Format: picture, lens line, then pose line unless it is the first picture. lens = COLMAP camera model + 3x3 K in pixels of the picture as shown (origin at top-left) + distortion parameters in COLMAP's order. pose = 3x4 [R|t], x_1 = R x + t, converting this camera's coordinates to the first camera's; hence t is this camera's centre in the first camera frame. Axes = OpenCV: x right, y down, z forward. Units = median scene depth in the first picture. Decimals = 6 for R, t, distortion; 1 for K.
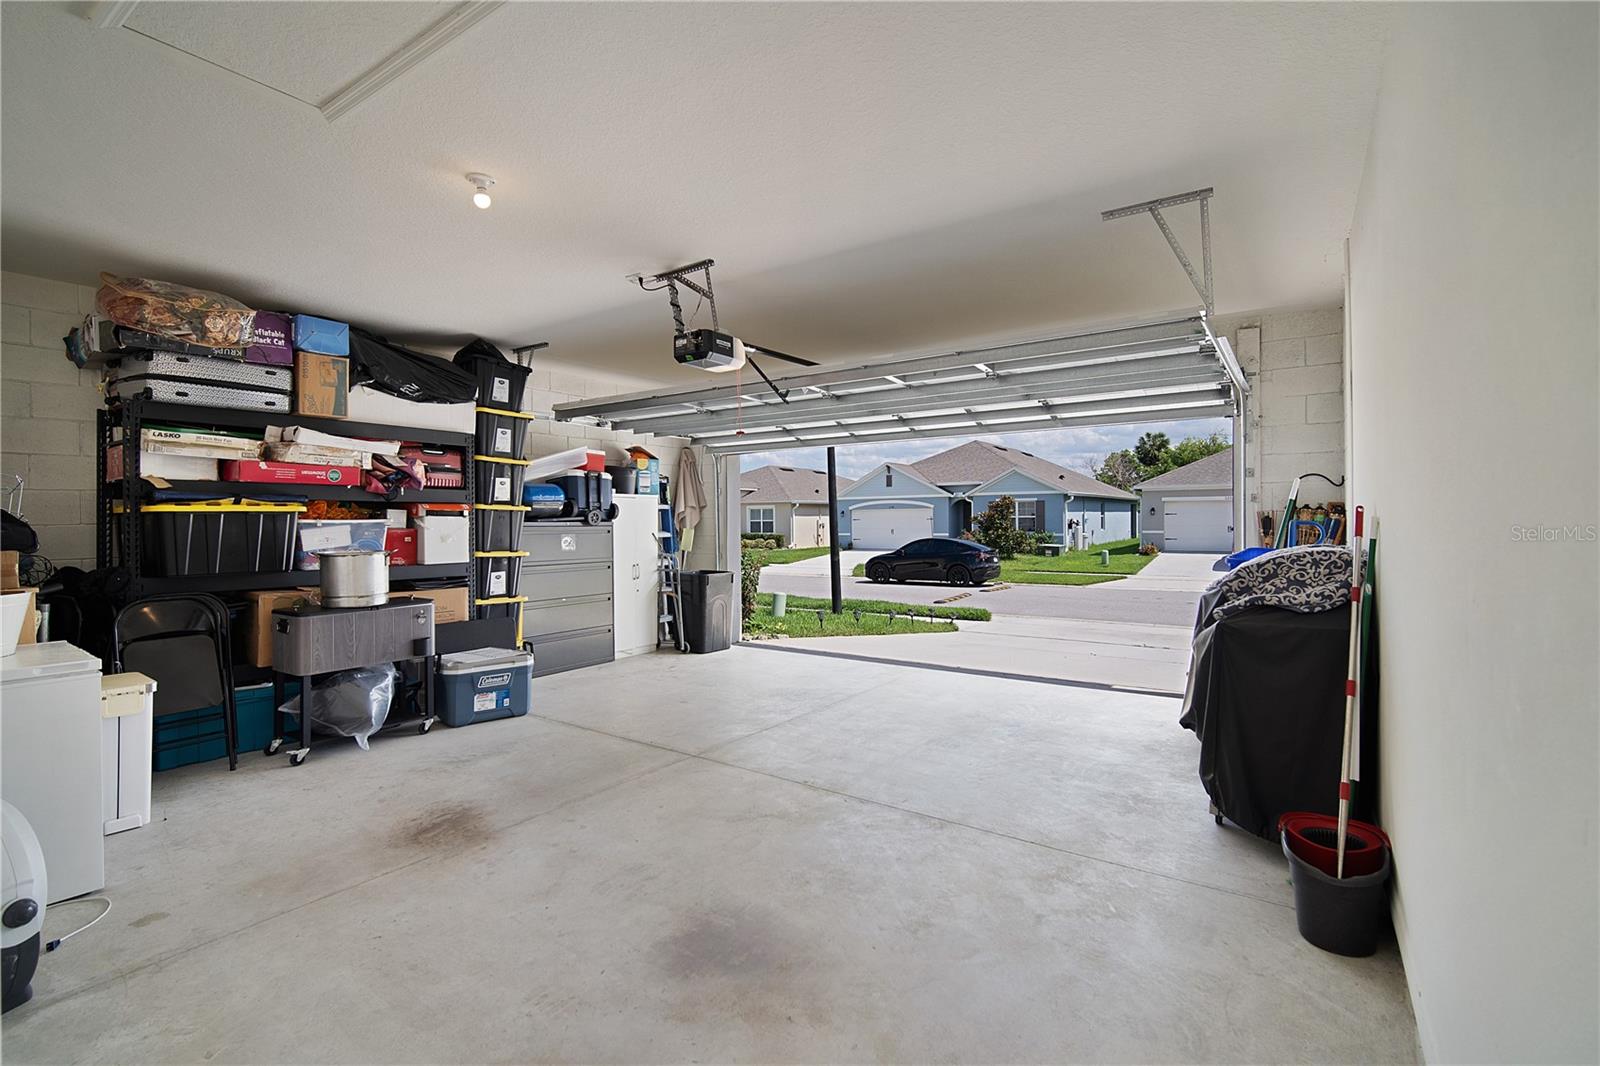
lens RADIAL K [[712.1, 0, 792.4], [0, 712.1, 524.4], [0, 0, 1]] dist [-0.009921, 0.001704]
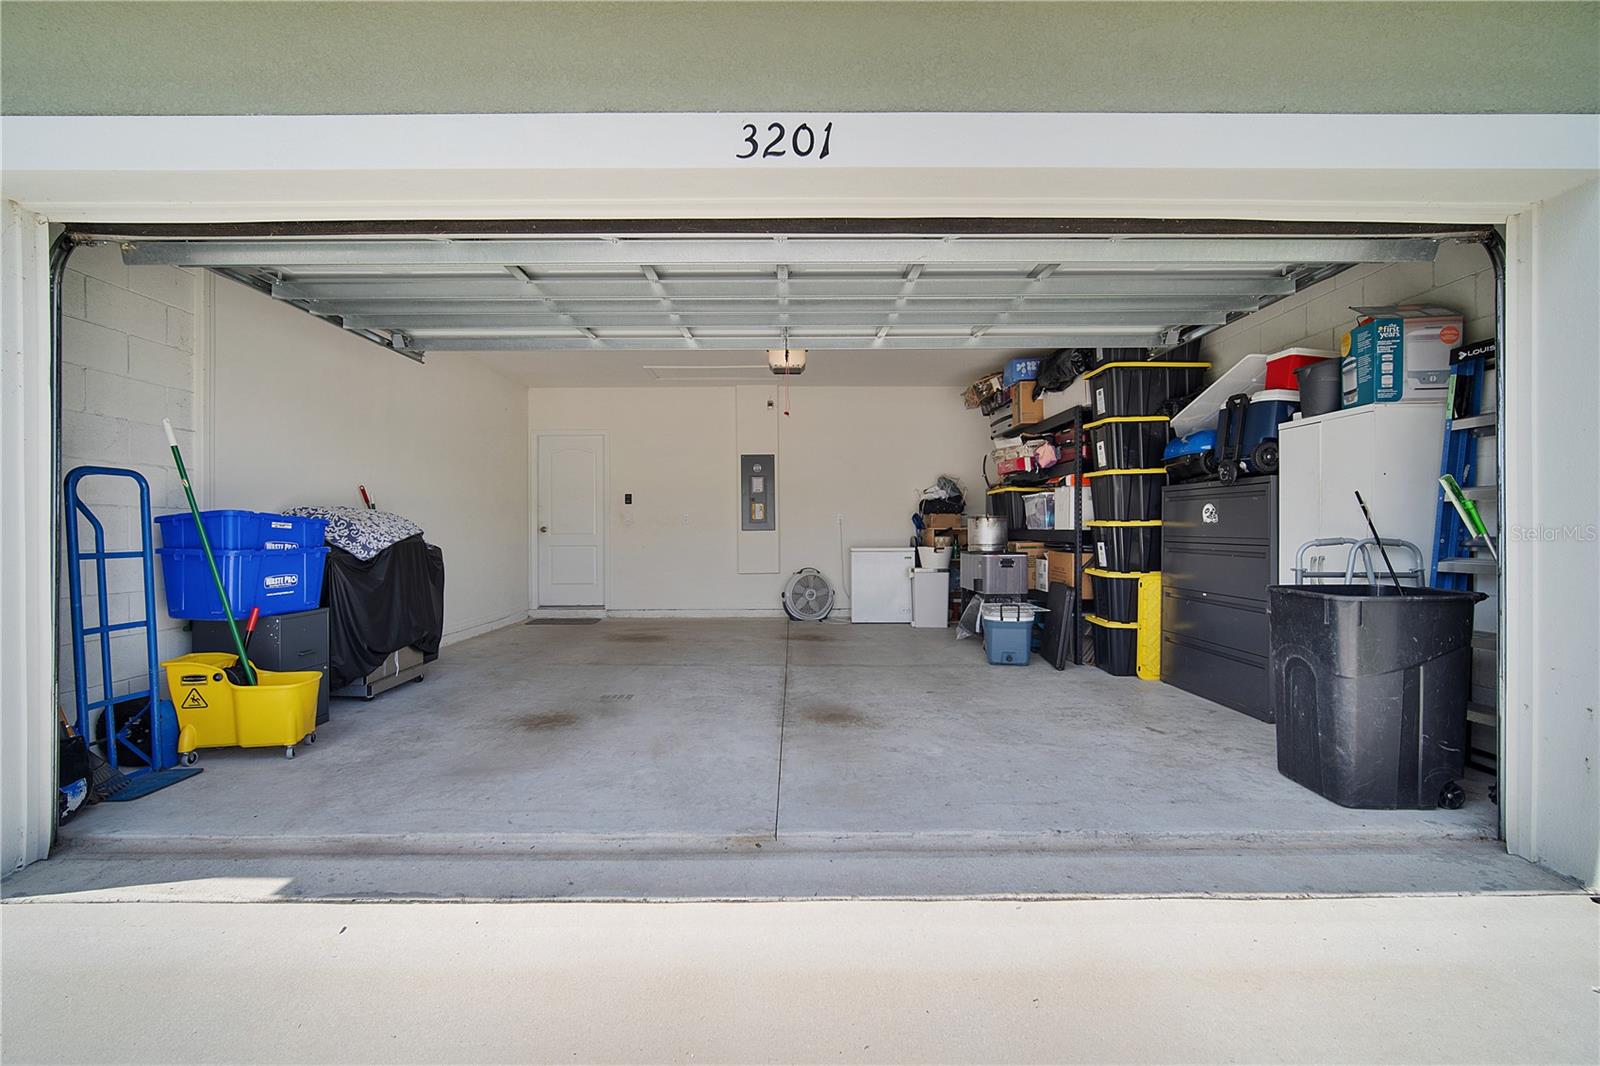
lens RADIAL K [[712.1, 0, 792.4], [0, 712.1, 524.4], [0, 0, 1]] dist [-0.009921, 0.001704]
pose [[-0.817709, 0.007293, -0.575585, 0.398667], [0.004683, 0.999971, 0.006019, 0.031181], [0.575612, 0.002226, -0.817720, 1.328933]]
